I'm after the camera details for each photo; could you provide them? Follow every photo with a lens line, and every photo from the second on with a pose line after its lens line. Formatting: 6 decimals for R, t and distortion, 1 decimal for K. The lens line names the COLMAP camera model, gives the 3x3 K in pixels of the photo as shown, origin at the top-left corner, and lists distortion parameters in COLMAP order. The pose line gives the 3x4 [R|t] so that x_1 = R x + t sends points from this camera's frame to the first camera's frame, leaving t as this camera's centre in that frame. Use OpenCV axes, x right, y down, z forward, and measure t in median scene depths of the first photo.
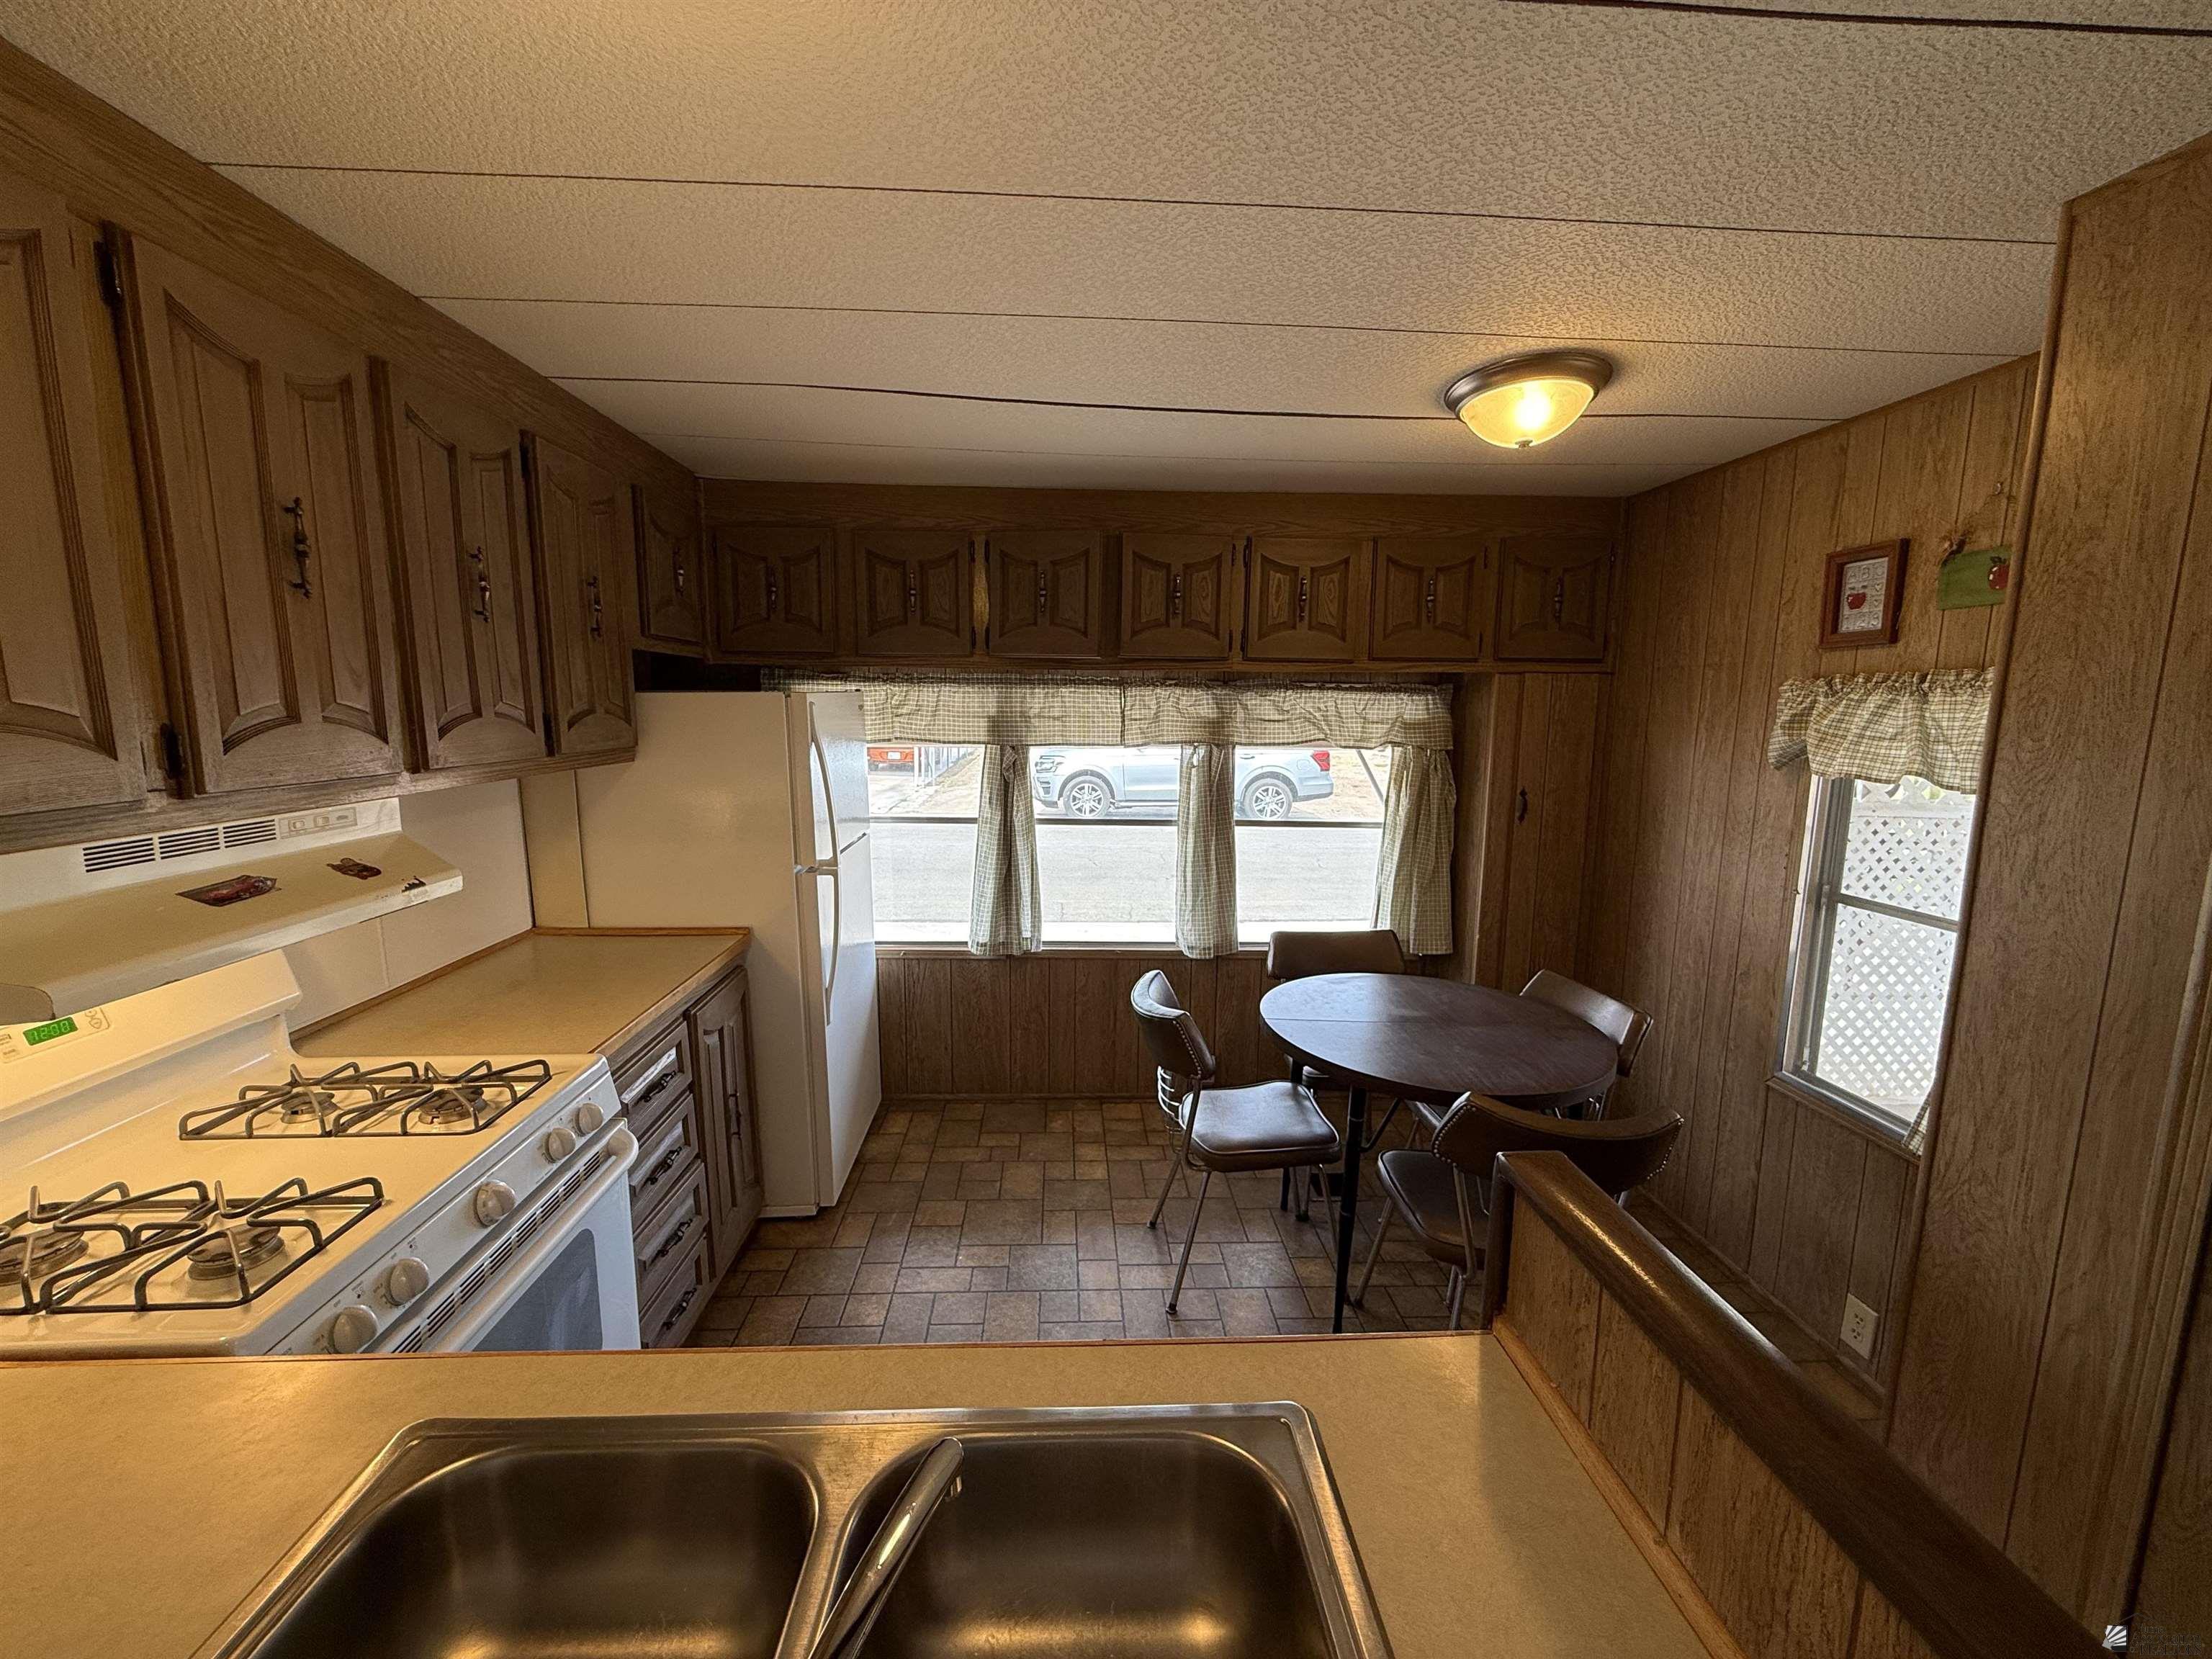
lens RADIAL K [[881.6, 0, 1102.0], [0, 881.6, 828.0], [0, 0, 1]] dist [-0.000385, -0.000261]
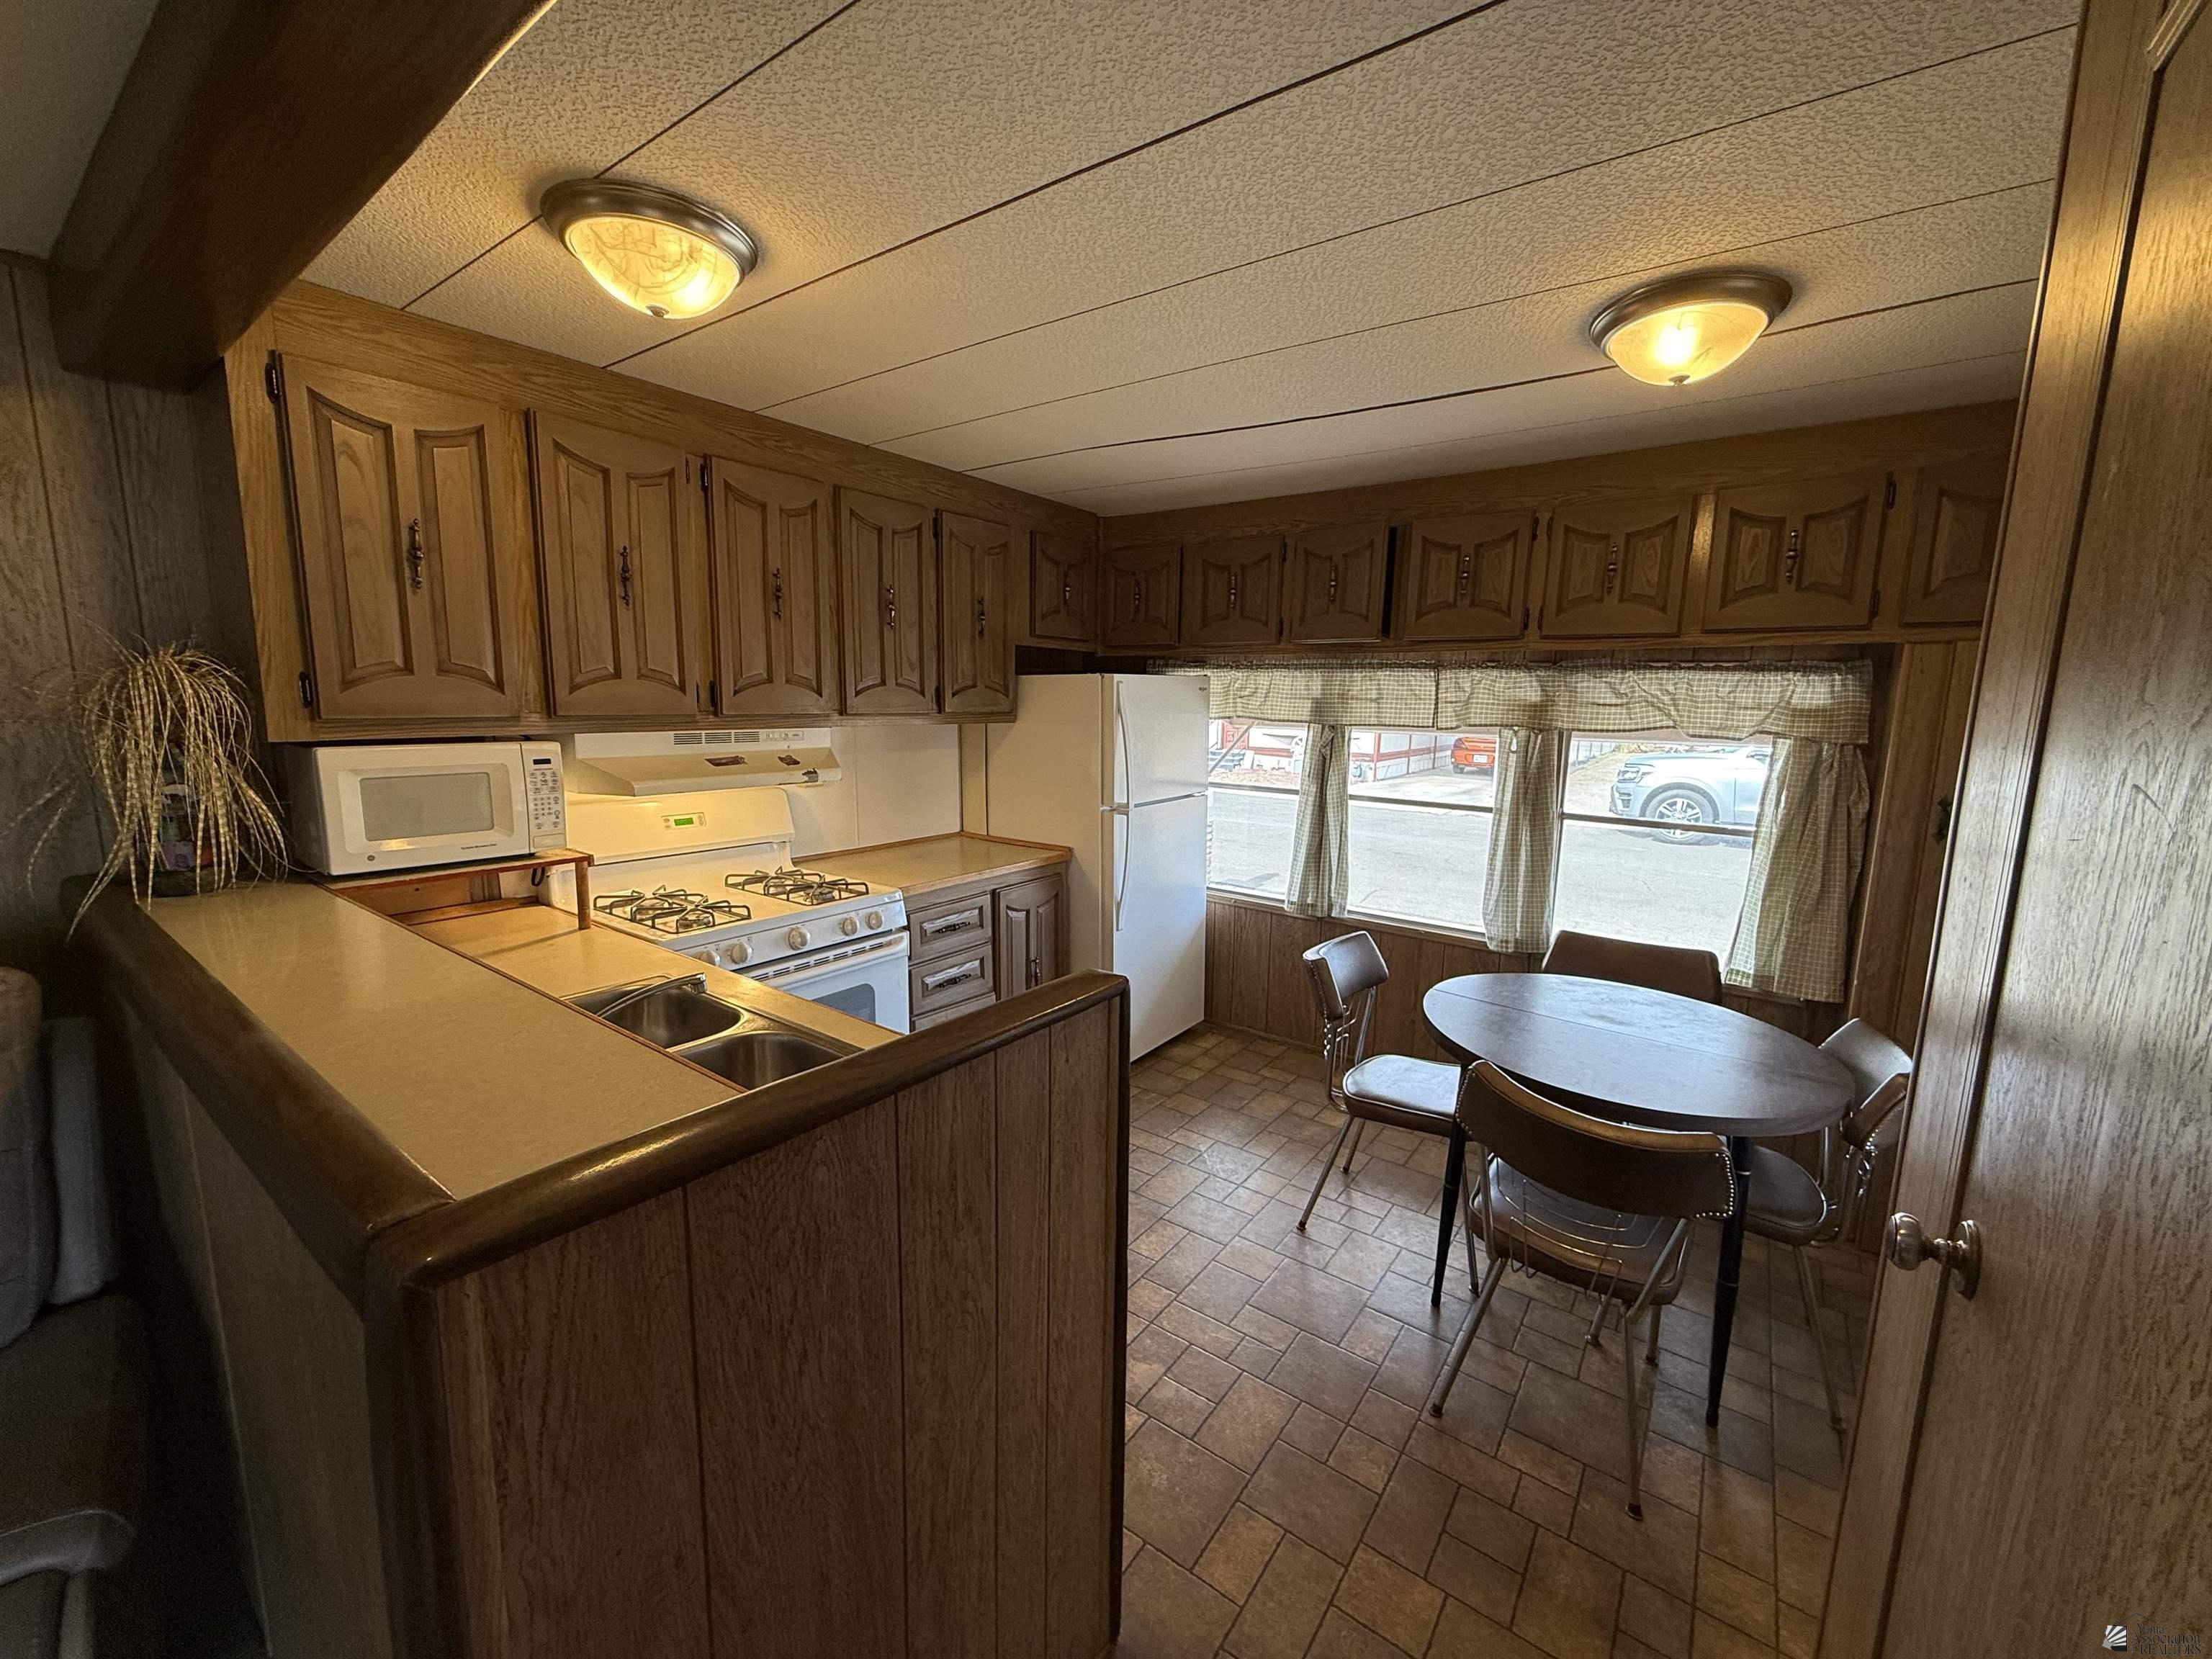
lens RADIAL K [[881.6, 0, 1102.0], [0, 881.6, 828.0], [0, 0, 1]] dist [-0.000385, -0.000261]
pose [[0.776232, 0.096178, -0.623068, 0.408431], [-0.098559, 0.994656, 0.030749, 0.030715], [0.622696, 0.037540, 0.781563, -0.030390]]
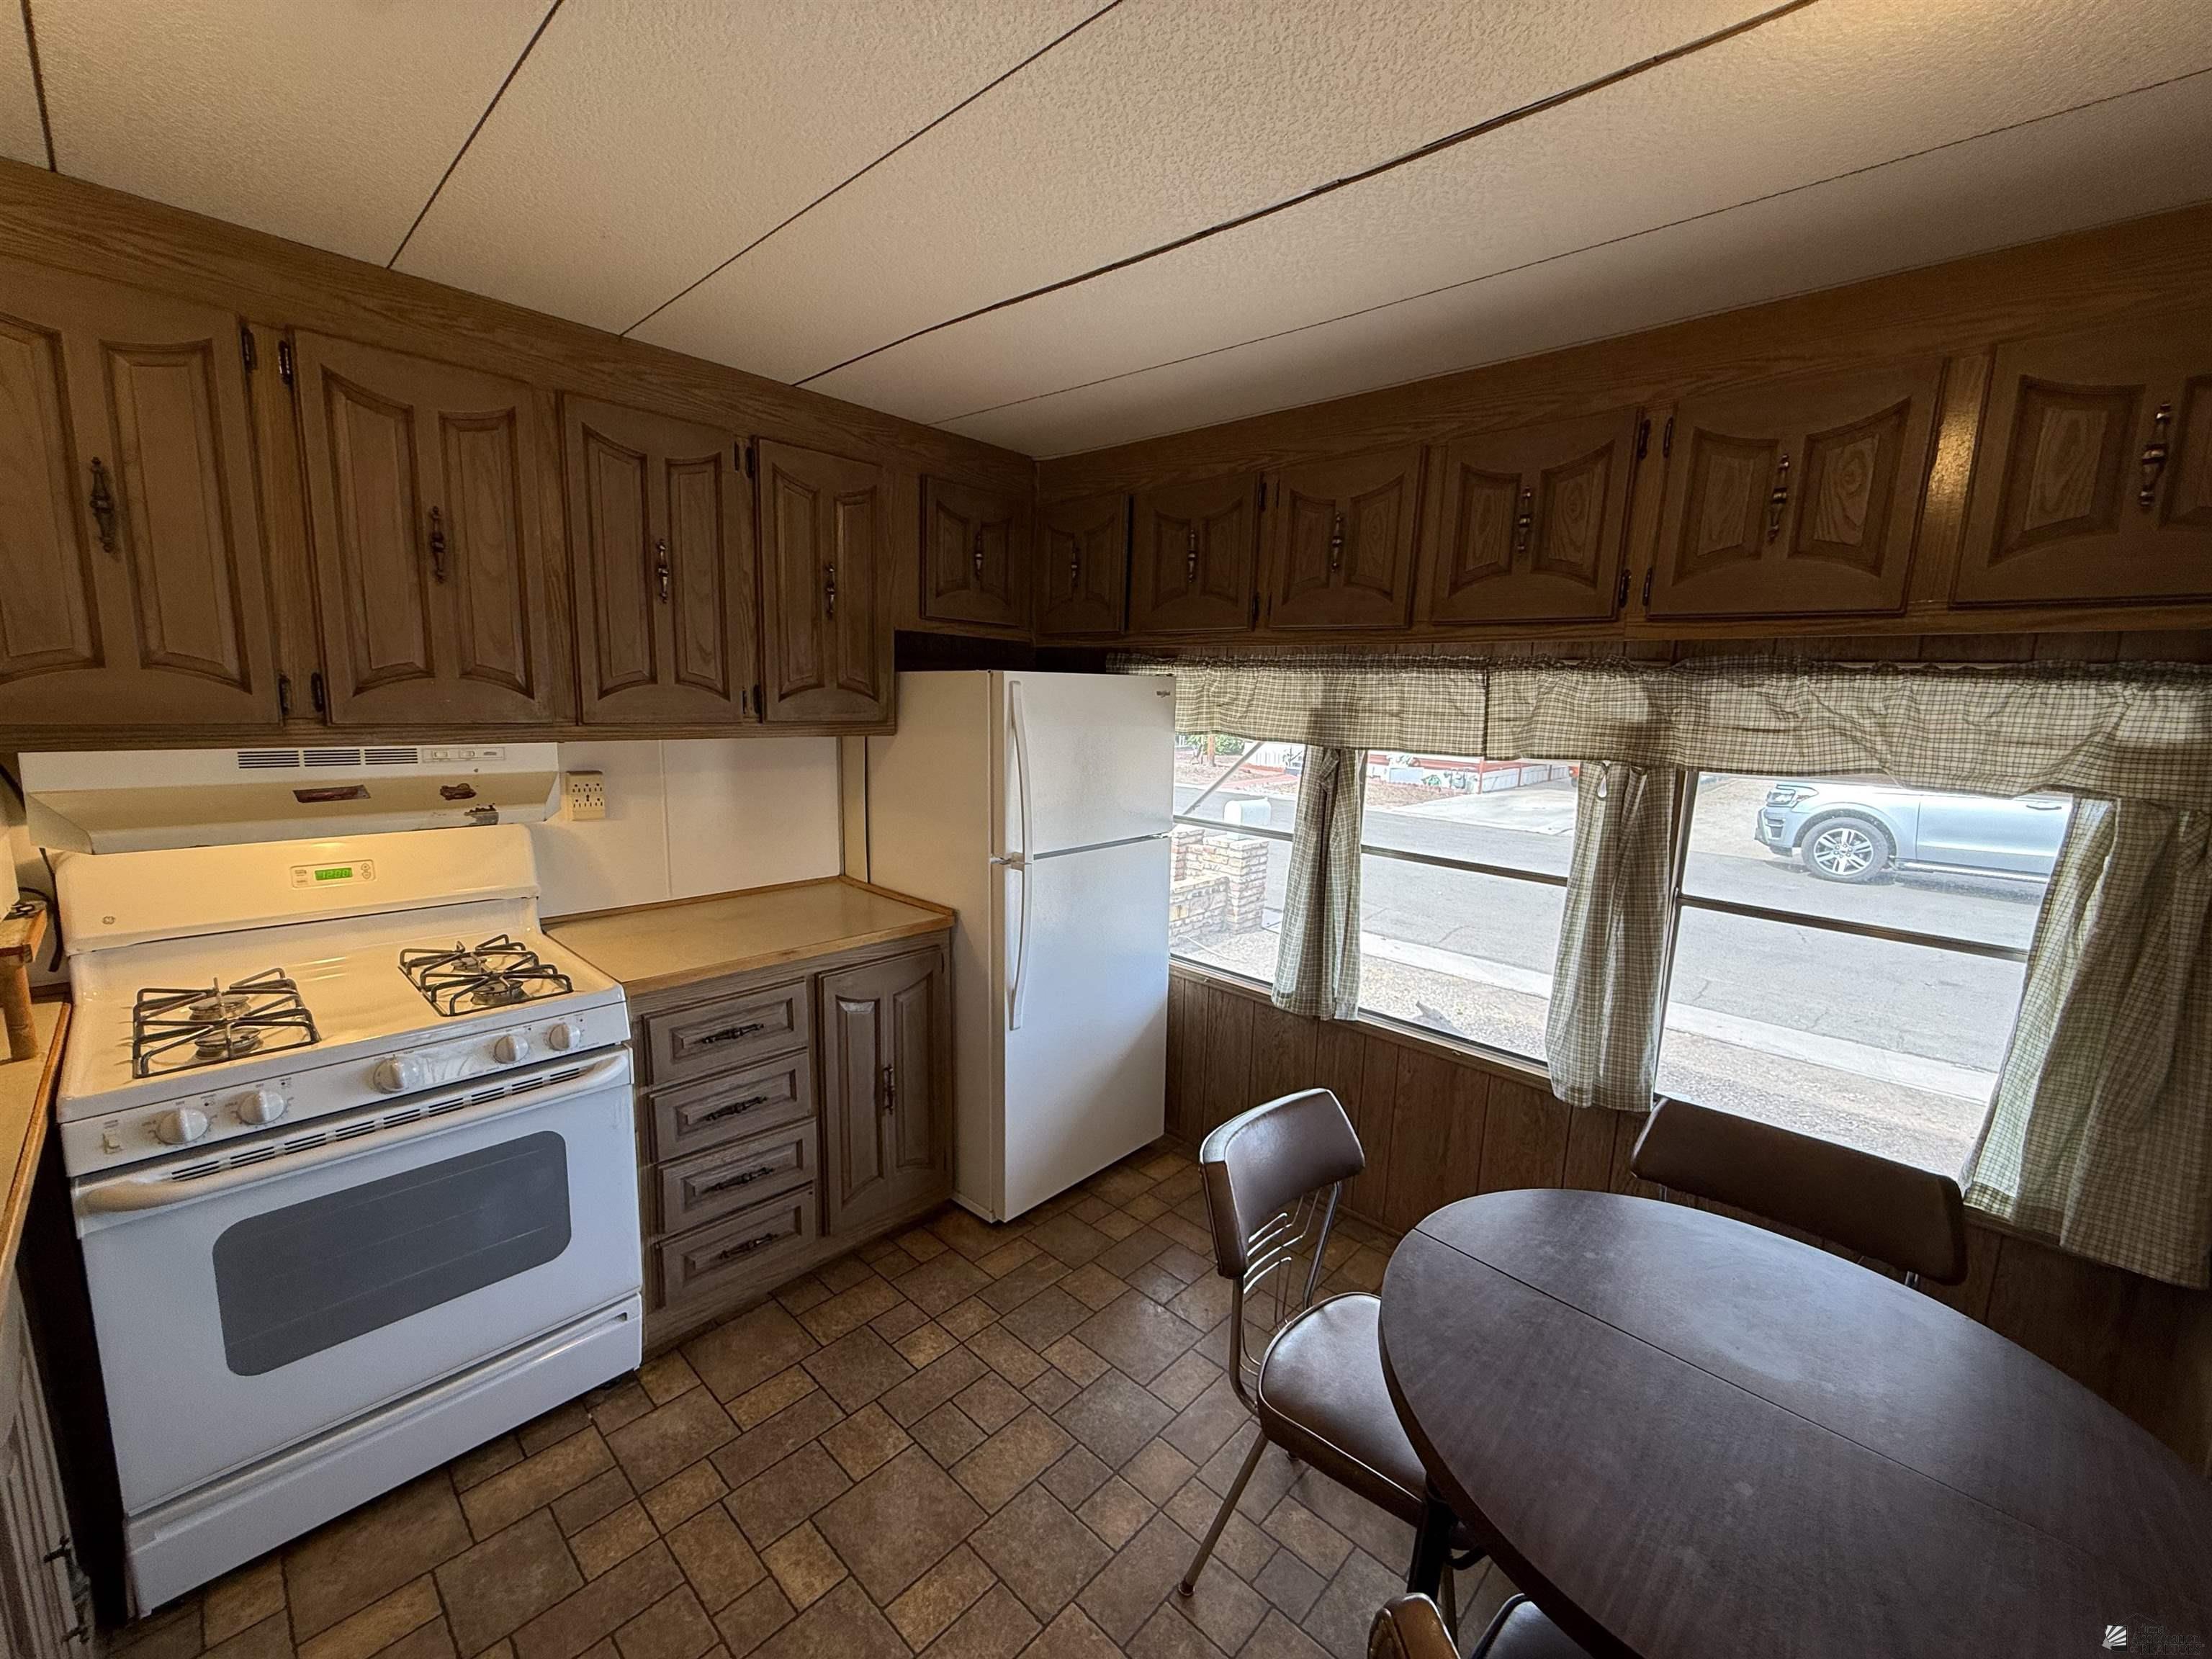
lens RADIAL K [[882.7, 0, 1102.8], [0, 882.7, 829.1], [0, 0, 1]] dist [-0.000235, -0.000322]
pose [[0.697135, 0.121662, -0.706541, 0.339972], [-0.126237, 0.990930, 0.046076, -0.036526], [0.705738, 0.057071, 0.706170, 0.349243]]
